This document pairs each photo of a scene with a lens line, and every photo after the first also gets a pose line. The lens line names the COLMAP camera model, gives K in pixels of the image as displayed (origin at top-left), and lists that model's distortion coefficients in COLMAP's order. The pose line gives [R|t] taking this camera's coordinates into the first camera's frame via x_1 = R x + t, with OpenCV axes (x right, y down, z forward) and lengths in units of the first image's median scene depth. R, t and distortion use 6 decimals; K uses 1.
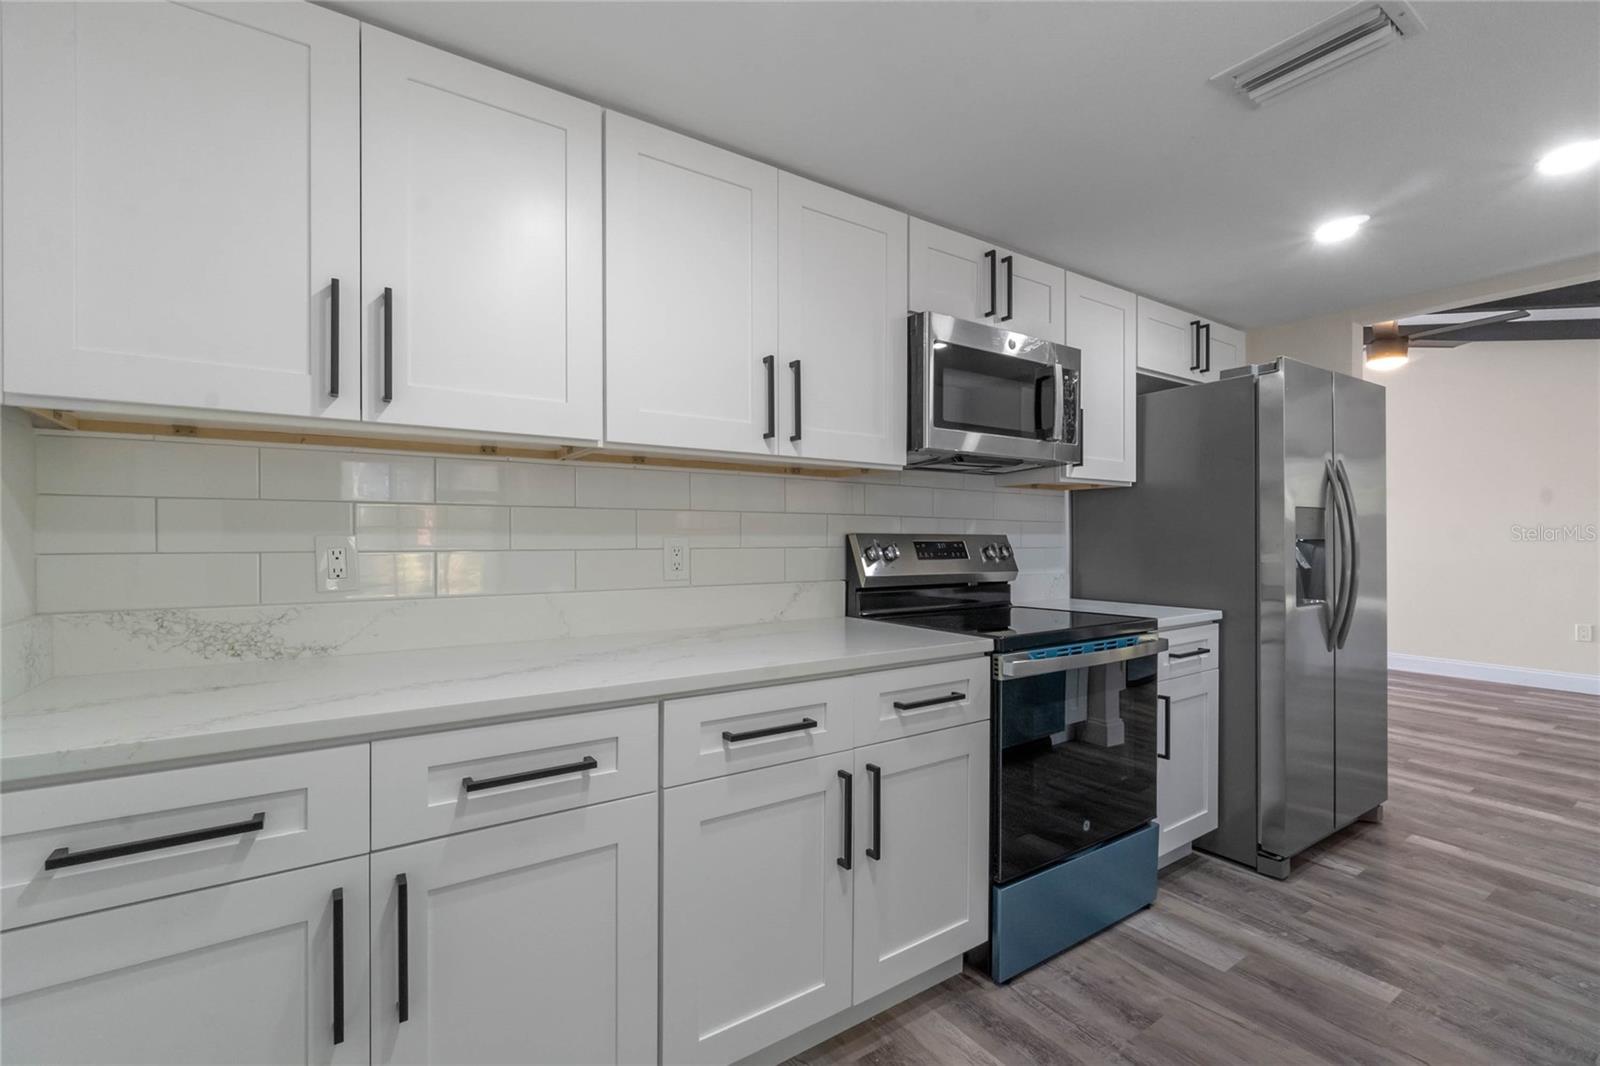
lens RADIAL K [[694.1, 0, 795.7], [0, 694.1, 535.9], [0, 0, 1]] dist [-0.002196, 0.000831]
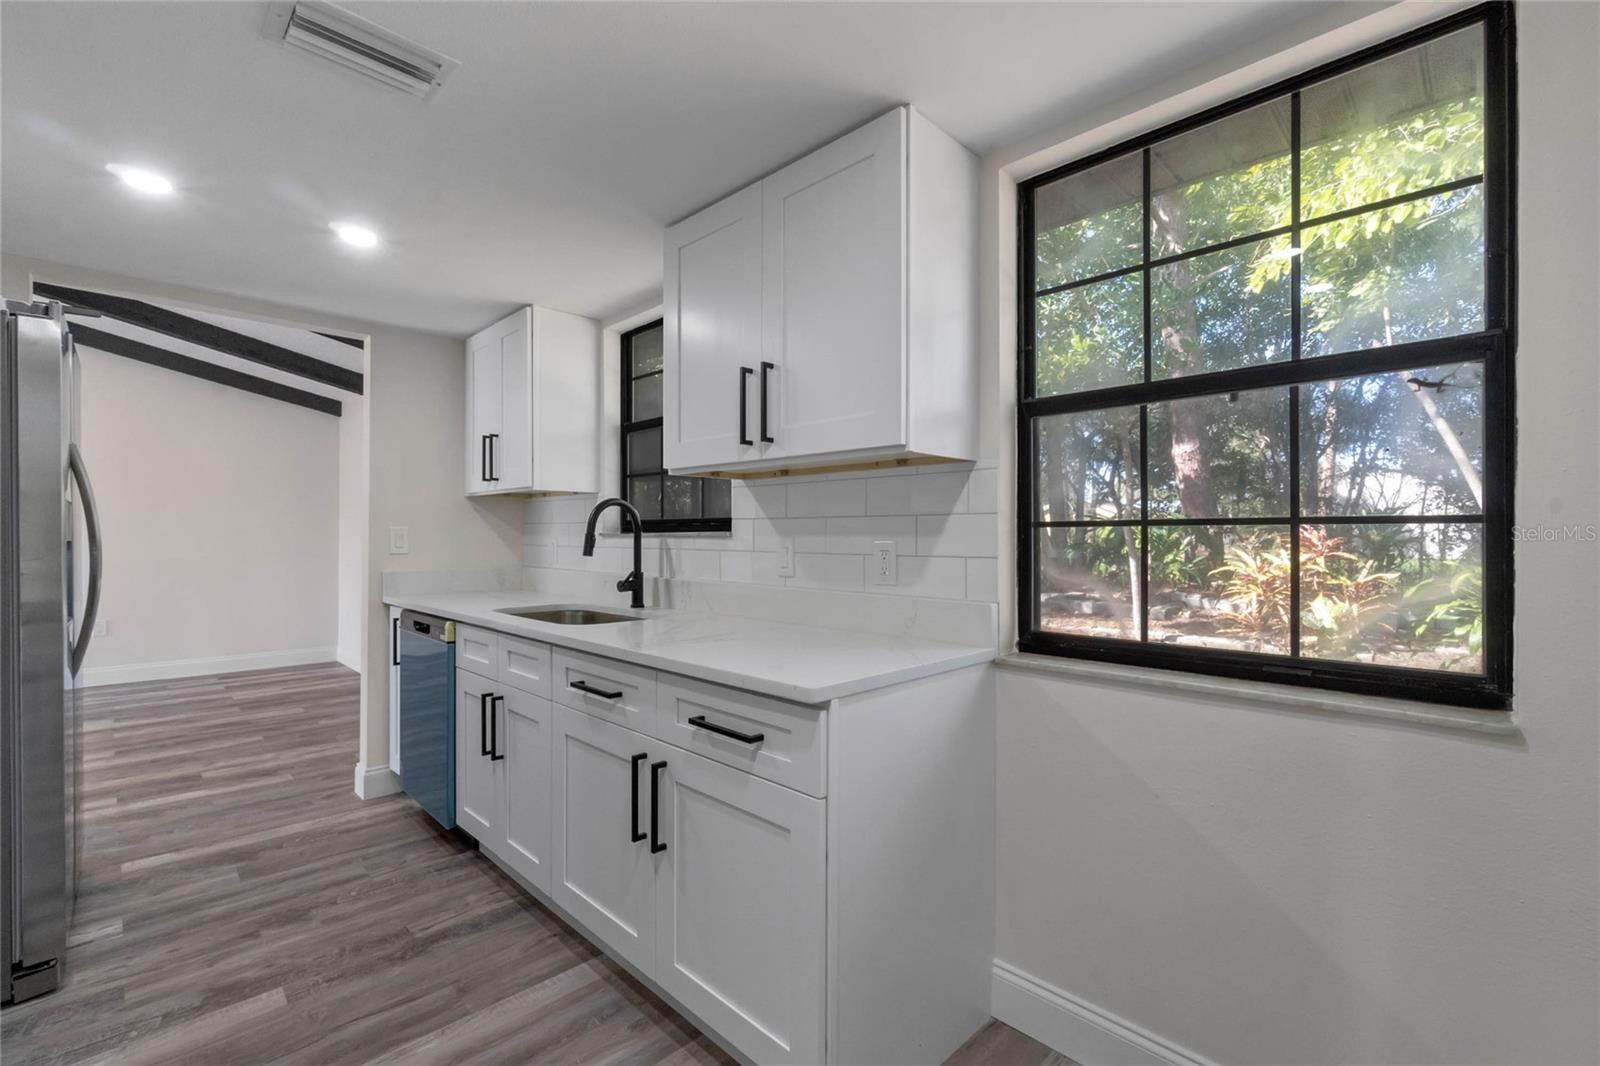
lens RADIAL K [[694.1, 0, 795.7], [0, 694.1, 535.9], [0, 0, 1]] dist [-0.002196, 0.000831]
pose [[-0.184145, 0.000831, 0.982899, -0.226044], [-0.003387, 0.999993, -0.001480, -0.003693], [-0.982893, -0.003602, -0.184141, 0.396043]]
